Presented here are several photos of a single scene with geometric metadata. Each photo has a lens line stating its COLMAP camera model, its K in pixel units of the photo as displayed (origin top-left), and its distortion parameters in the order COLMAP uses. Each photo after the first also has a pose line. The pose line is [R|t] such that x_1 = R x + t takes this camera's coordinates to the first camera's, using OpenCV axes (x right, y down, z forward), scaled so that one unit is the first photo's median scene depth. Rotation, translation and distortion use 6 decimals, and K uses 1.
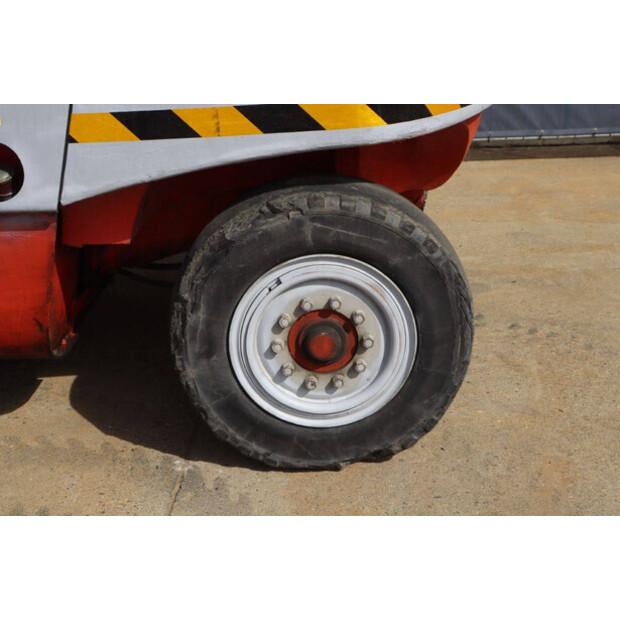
lens RADIAL K [[925.5, 0, 311.0], [0, 925.5, 309.5], [0, 0, 1]] dist [0.107882, 0.000000]
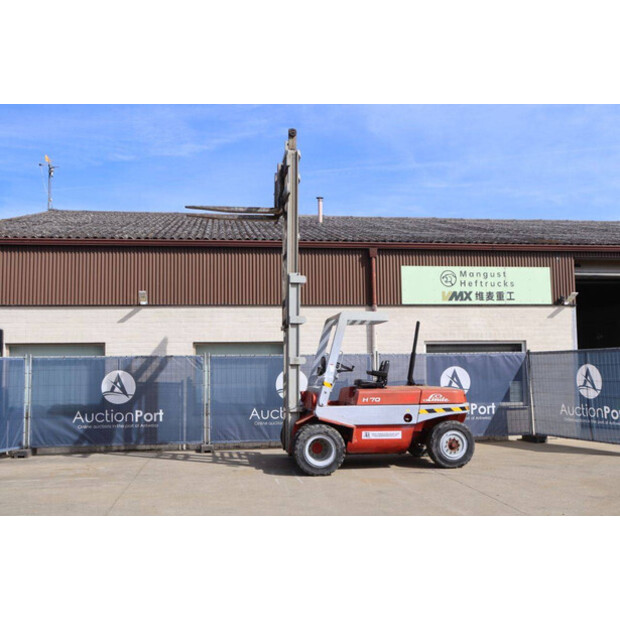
lens RADIAL K [[711.4, 0, 310.3], [0, 711.4, 313.5], [0, 0, 1]] dist [-0.032280, 0.000000]
pose [[0.982804, 0.030454, 0.182126, -1.901929], [0.053139, 0.897938, -0.436903, 1.325804], [-0.176843, 0.439068, 0.880878, -3.592463]]
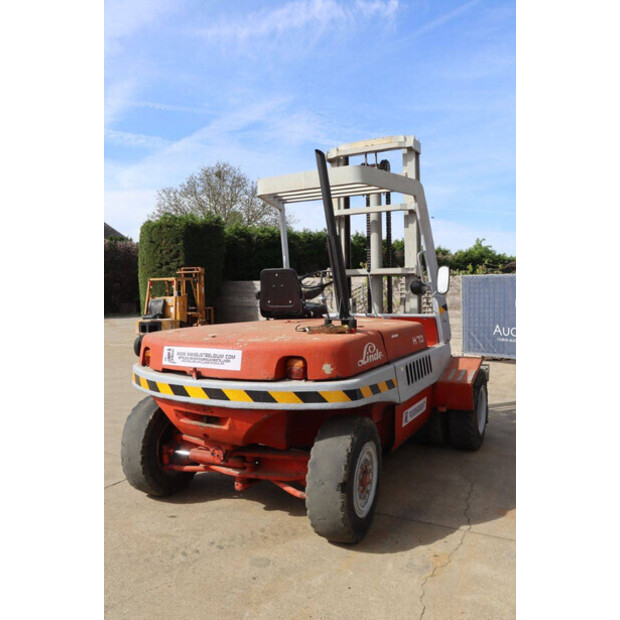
lens RADIAL K [[508.8, 0, 303.9], [0, 508.8, 313.3], [0, 0, 1]] dist [-0.132661, 0.087180]
pose [[-0.440088, 0.066580, -0.895483, 1.289607], [-0.308509, 0.925332, 0.220417, -0.908193], [0.843294, 0.373267, -0.386687, 1.933201]]
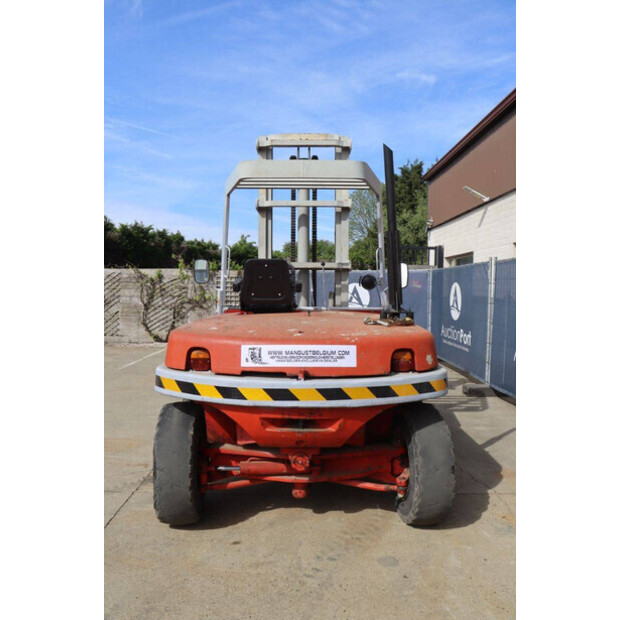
lens RADIAL K [[508.8, 0, 304.0], [0, 508.8, 310.9], [0, 0, 1]] dist [-0.132661, 0.087180]
pose [[0.053544, 0.074349, -0.995794, 1.411322], [-0.373890, 0.926175, 0.049047, -0.578458], [0.925926, 0.369691, 0.077389, 1.097925]]
